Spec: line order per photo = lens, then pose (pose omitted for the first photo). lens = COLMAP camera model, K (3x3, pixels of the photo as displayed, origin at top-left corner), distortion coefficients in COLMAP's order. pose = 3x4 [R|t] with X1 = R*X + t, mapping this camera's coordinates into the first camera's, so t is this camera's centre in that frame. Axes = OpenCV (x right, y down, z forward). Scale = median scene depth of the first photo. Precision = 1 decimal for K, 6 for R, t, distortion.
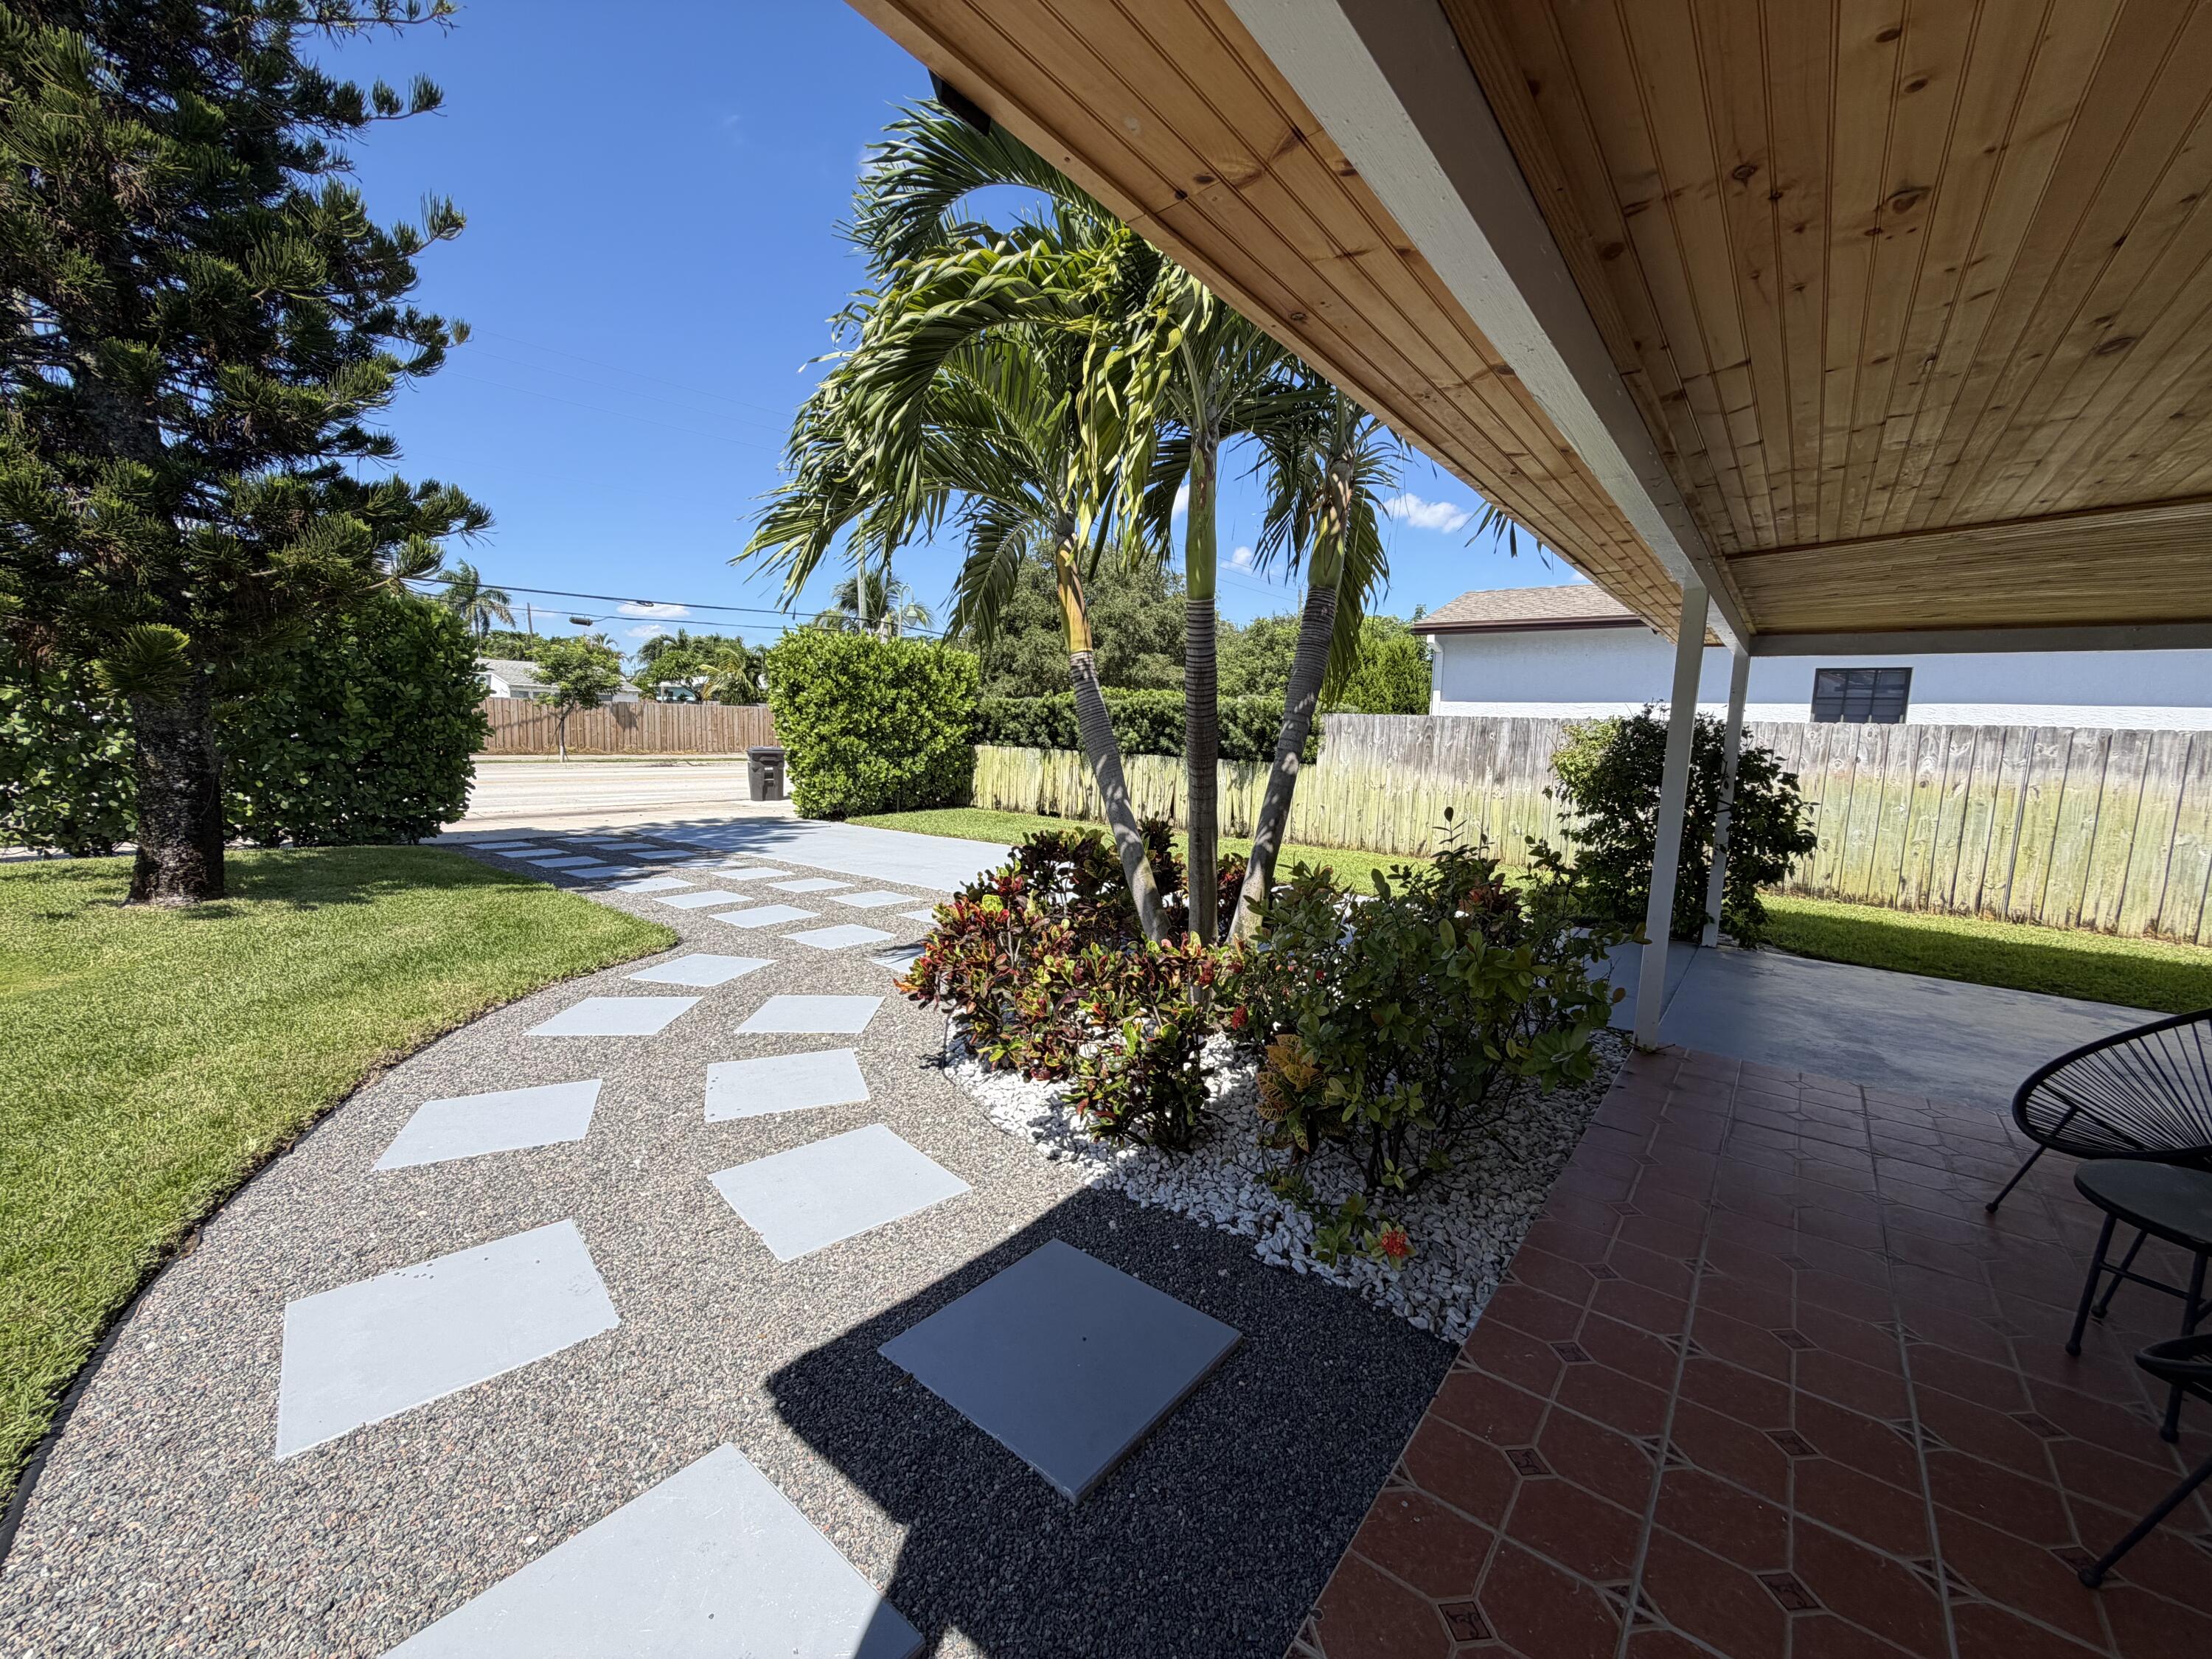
lens RADIAL K [[879.2, 0, 1099.2], [0, 879.2, 828.6], [0, 0, 1]] dist [-0.000843, 0.000669]
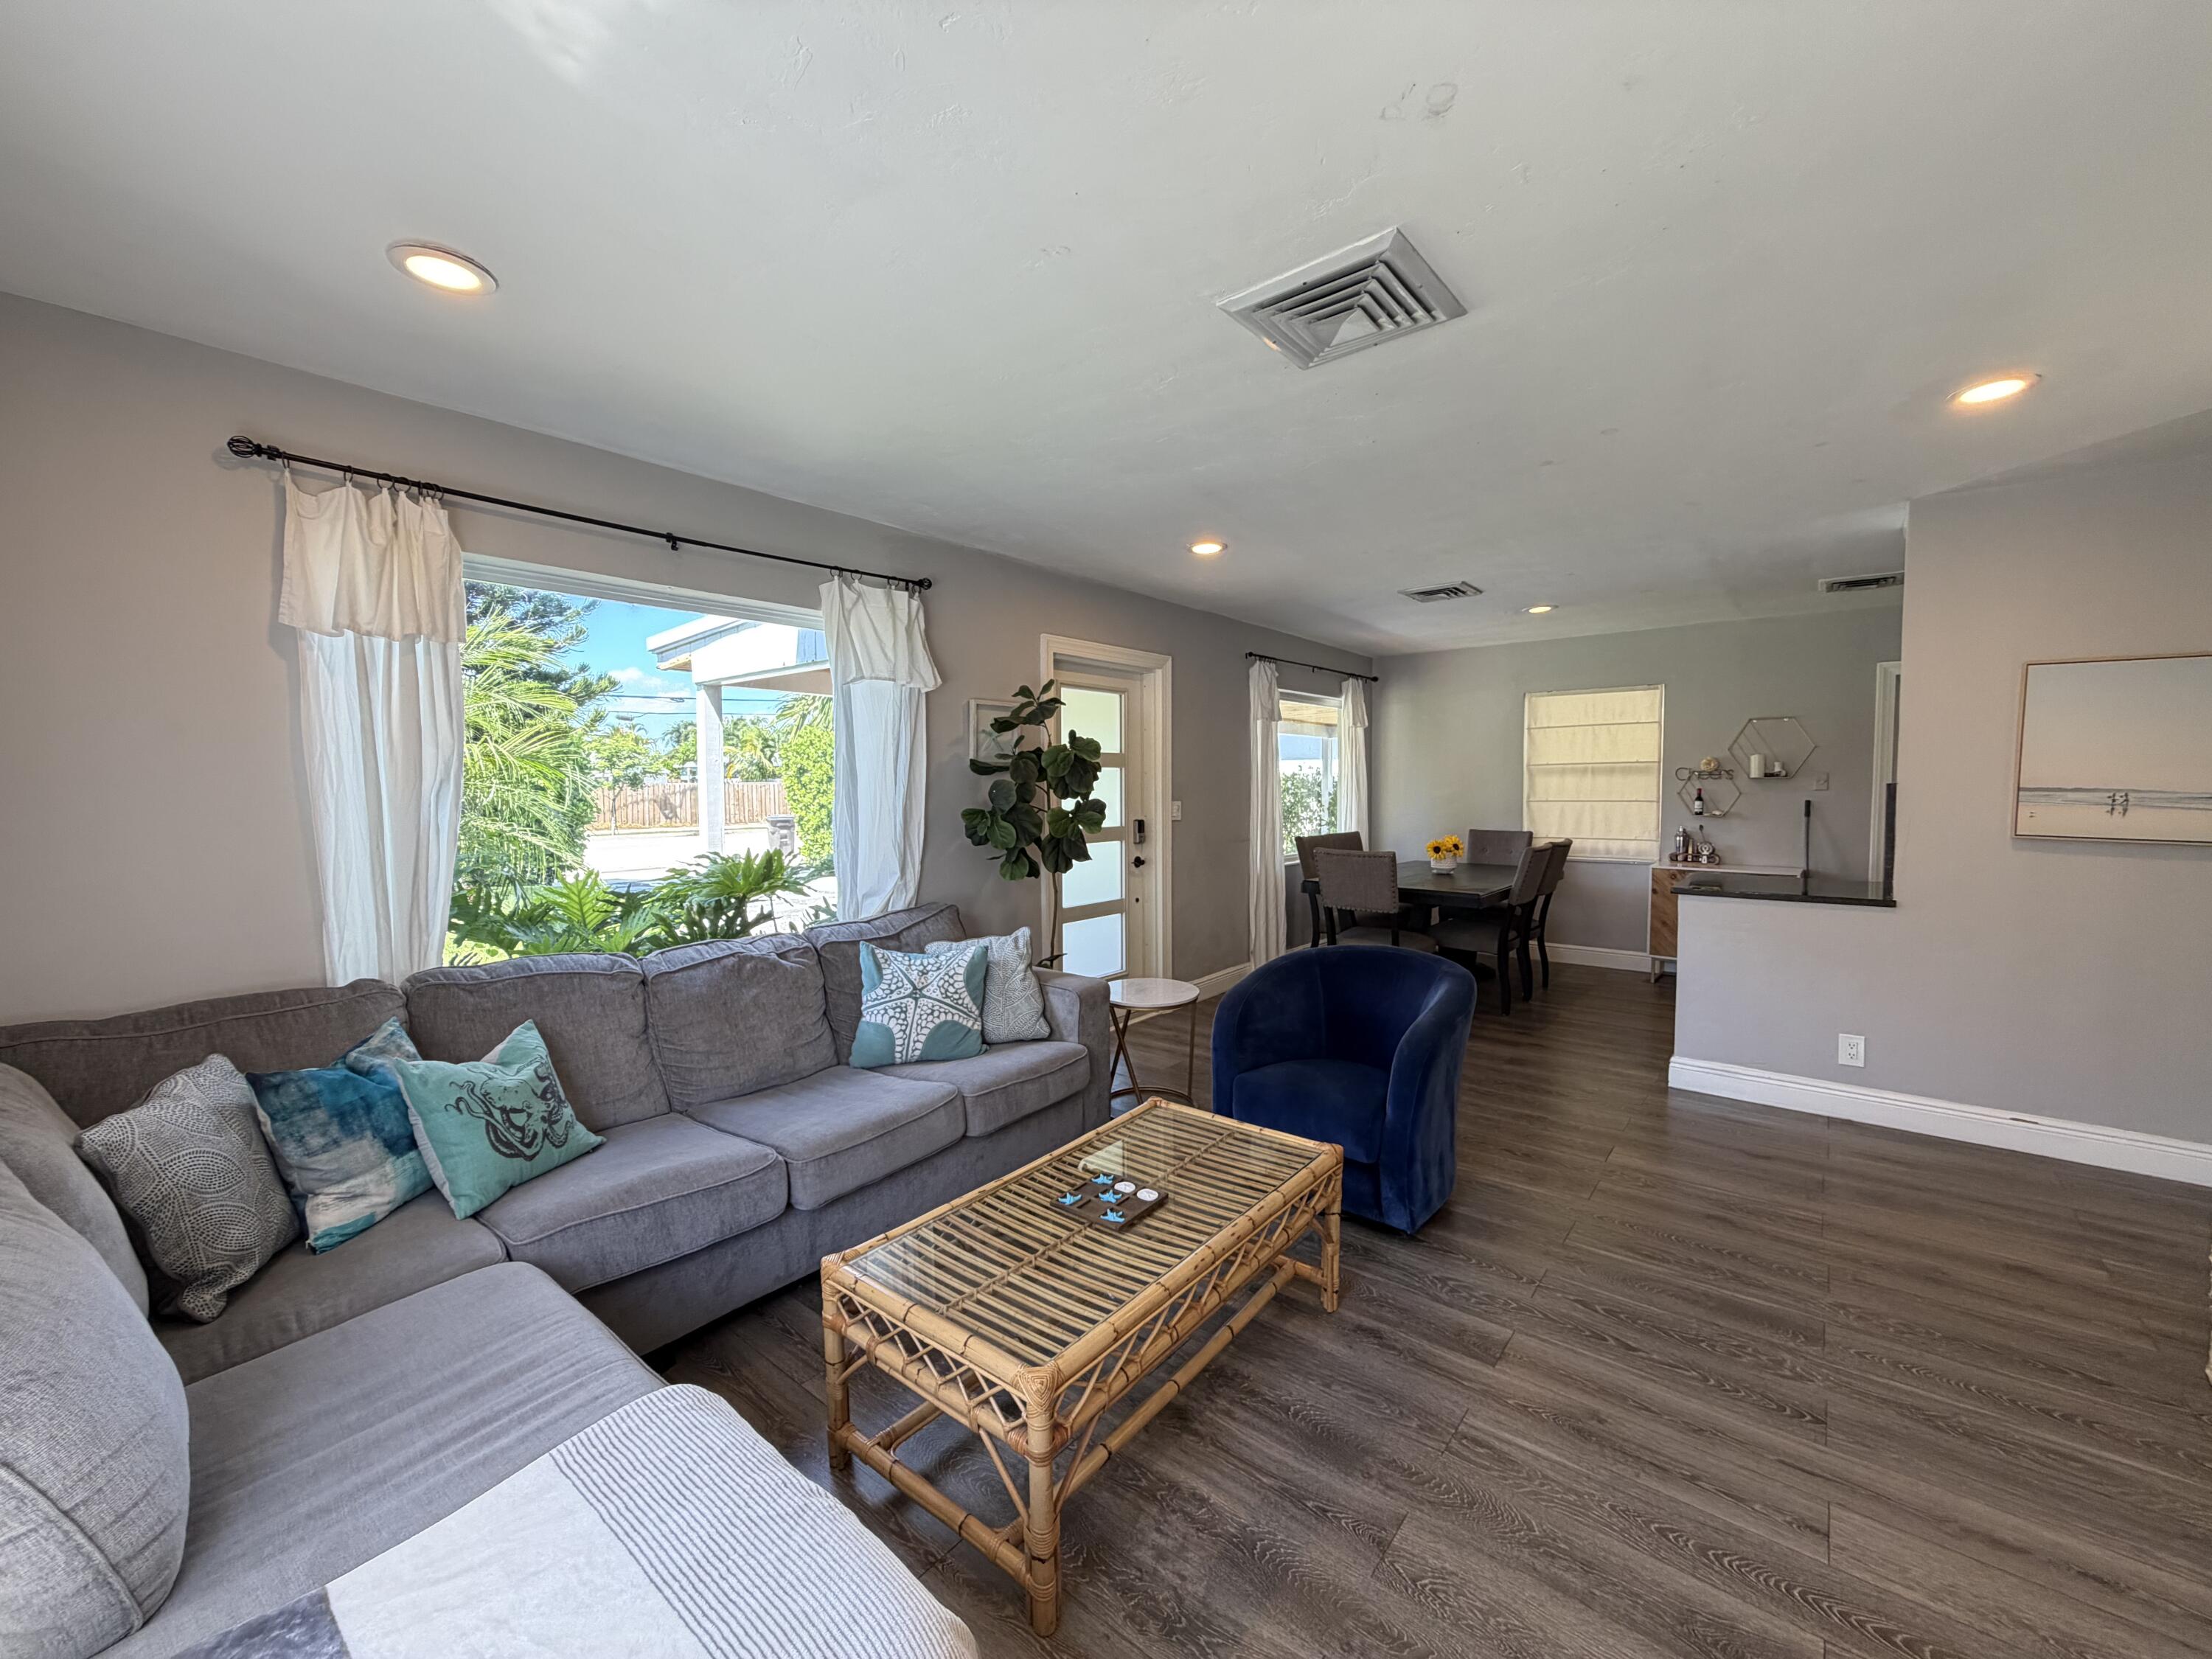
lens RADIAL K [[879.2, 0, 1098.0], [0, 879.2, 827.5], [0, 0, 1]] dist [-0.000843, 0.000669]
pose [[0.999037, -0.040493, -0.016885, 0.260520], [0.039256, 0.996906, -0.068094, 0.076787], [0.019591, 0.067366, 0.997536, -0.677921]]
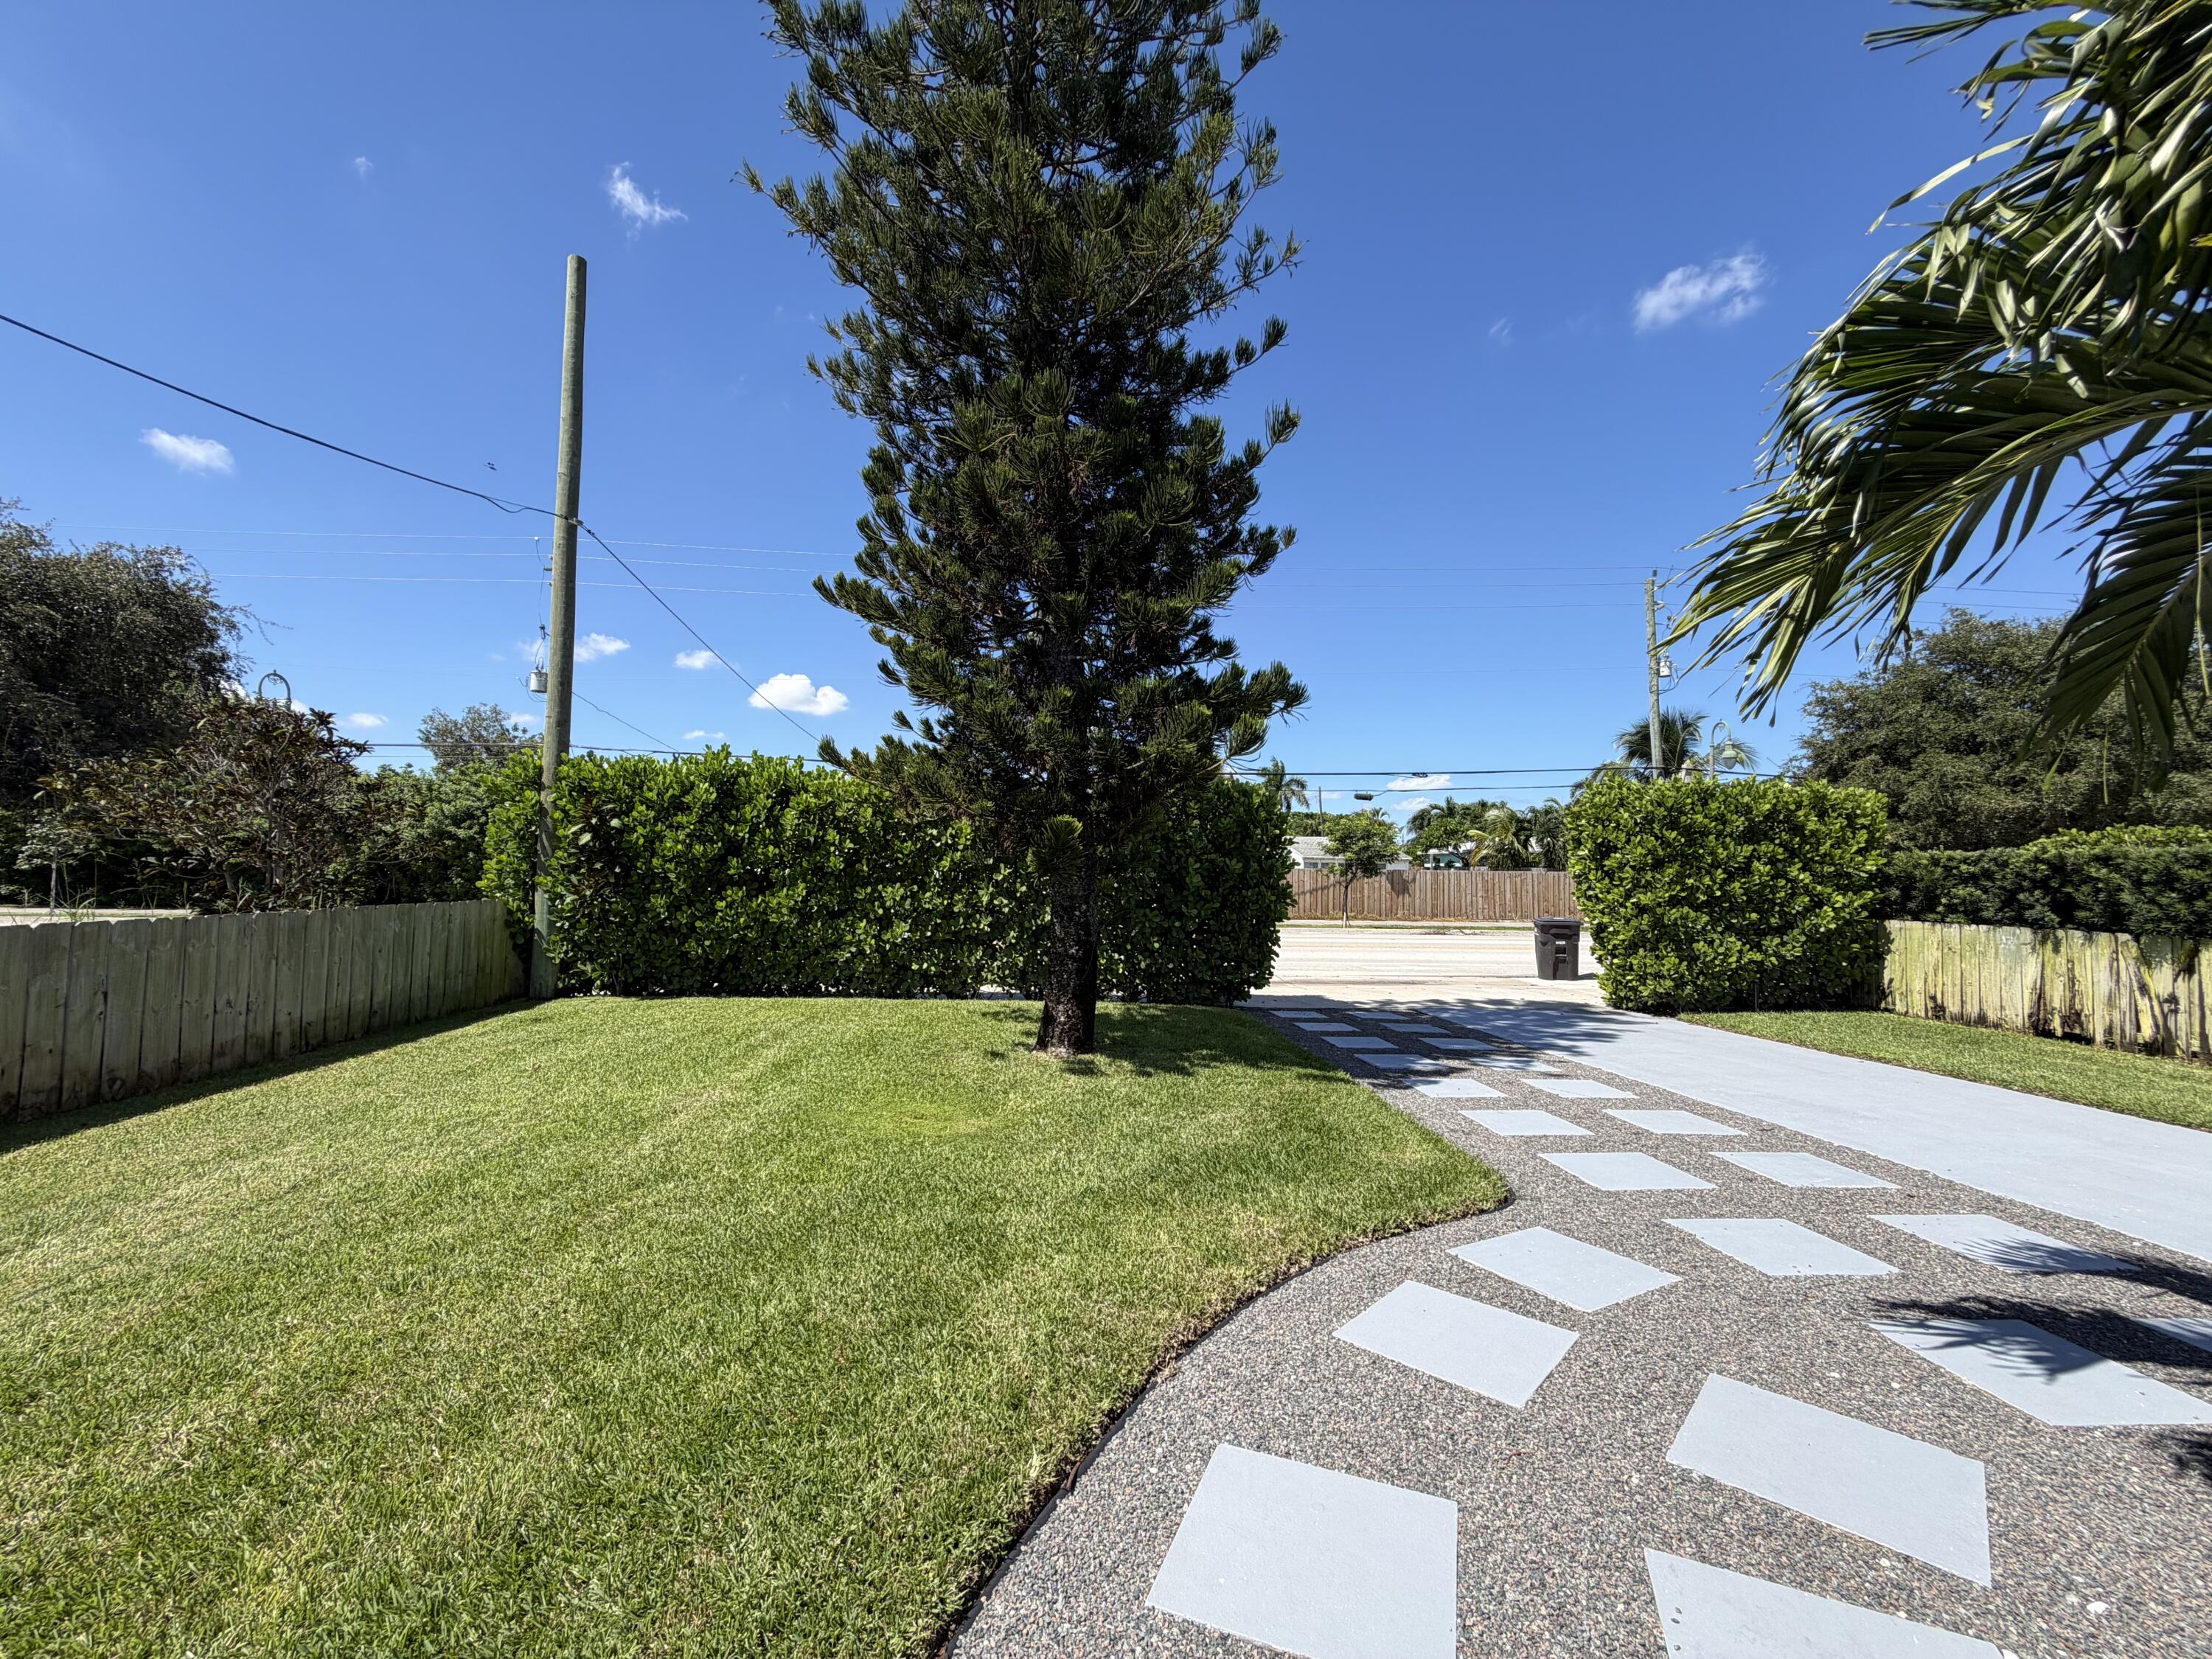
lens RADIAL K [[879.2, 0, 1091.6], [0, 879.2, 820.9], [0, 0, 1]] dist [-0.000843, 0.000669]
pose [[0.681976, -0.064831, -0.728495, -0.129458], [-0.078064, 0.983921, -0.160640, -0.026824], [0.727196, 0.166422, 0.665950, 0.165685]]
